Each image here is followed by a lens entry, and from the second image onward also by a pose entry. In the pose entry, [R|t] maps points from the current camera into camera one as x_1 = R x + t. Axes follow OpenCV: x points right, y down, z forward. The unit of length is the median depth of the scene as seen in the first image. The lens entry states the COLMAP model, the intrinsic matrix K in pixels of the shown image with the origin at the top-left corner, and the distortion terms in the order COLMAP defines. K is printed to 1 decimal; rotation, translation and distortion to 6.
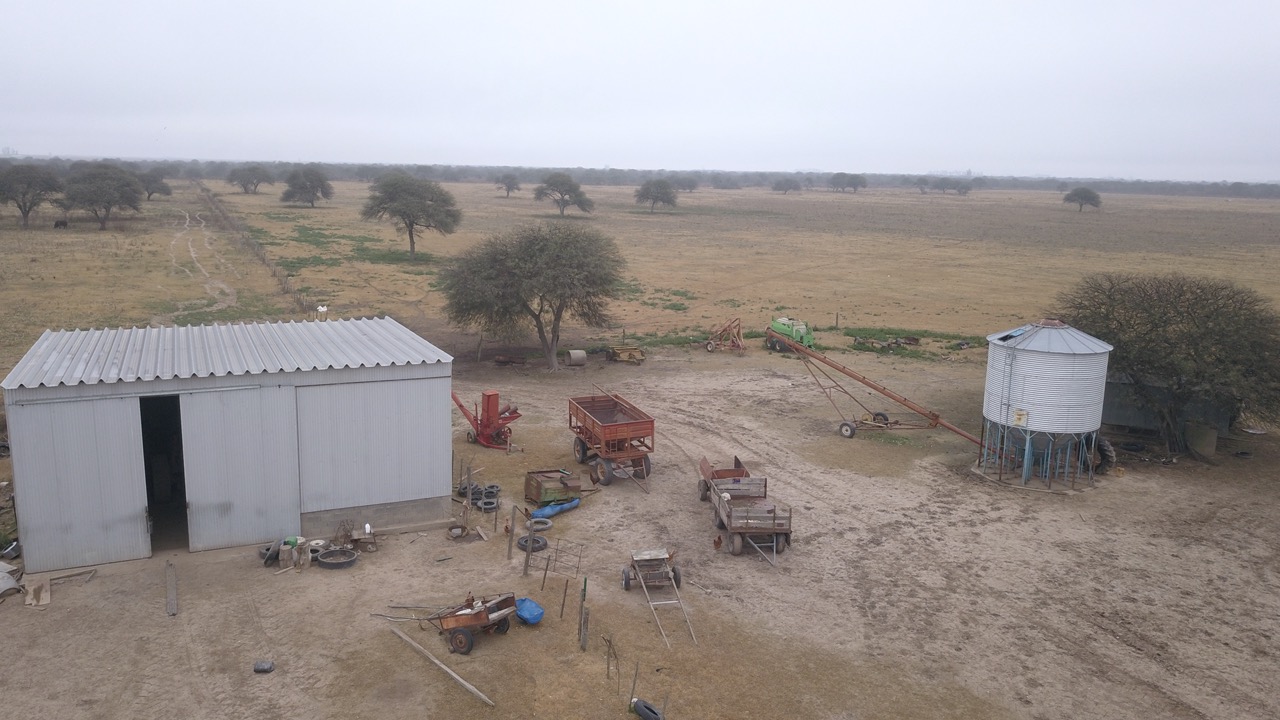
lens RADIAL K [[966.5, 0, 617.4], [0, 966.5, 374.5], [0, 0, 1]] dist [0.096255, -0.177641]
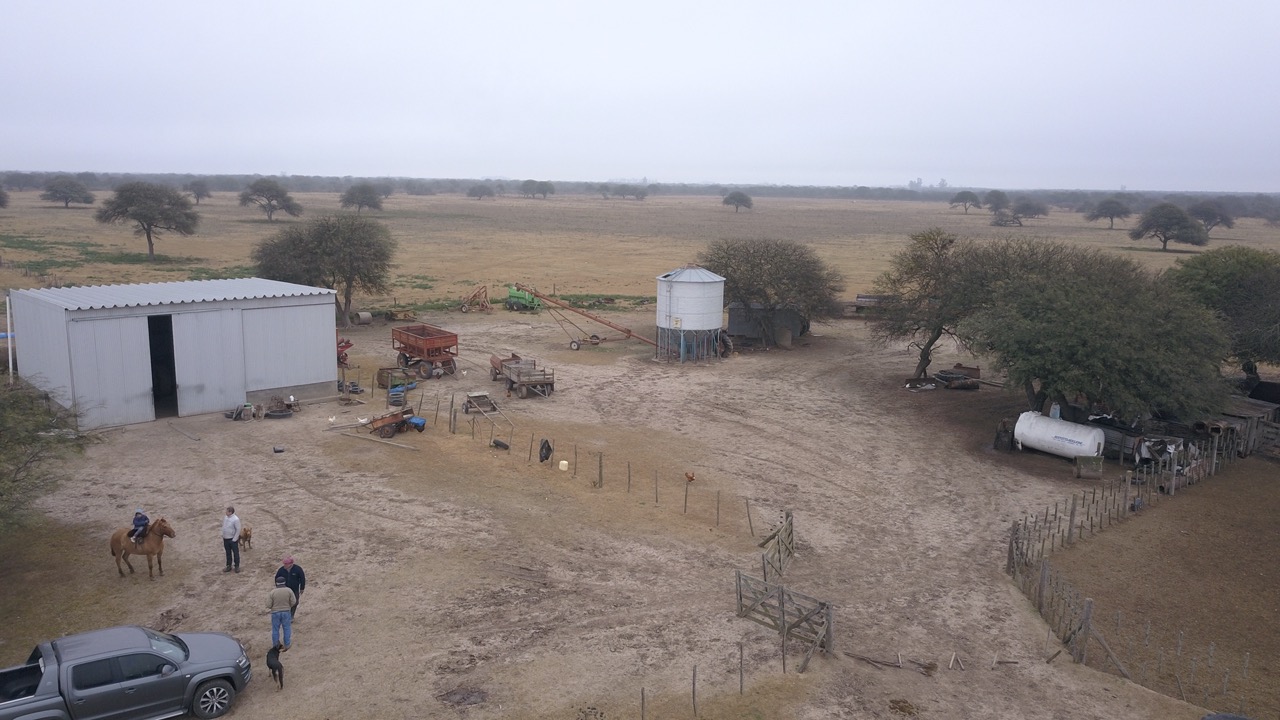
lens RADIAL K [[974.1, 0, 633.1], [0, 974.1, 365.1], [0, 0, 1]] dist [0.011781, -0.004411]
pose [[0.946985, -0.062952, 0.315051, -0.171874], [0.068260, 0.997650, -0.005833, 0.113844], [-0.313943, 0.027029, 0.949057, -0.509307]]
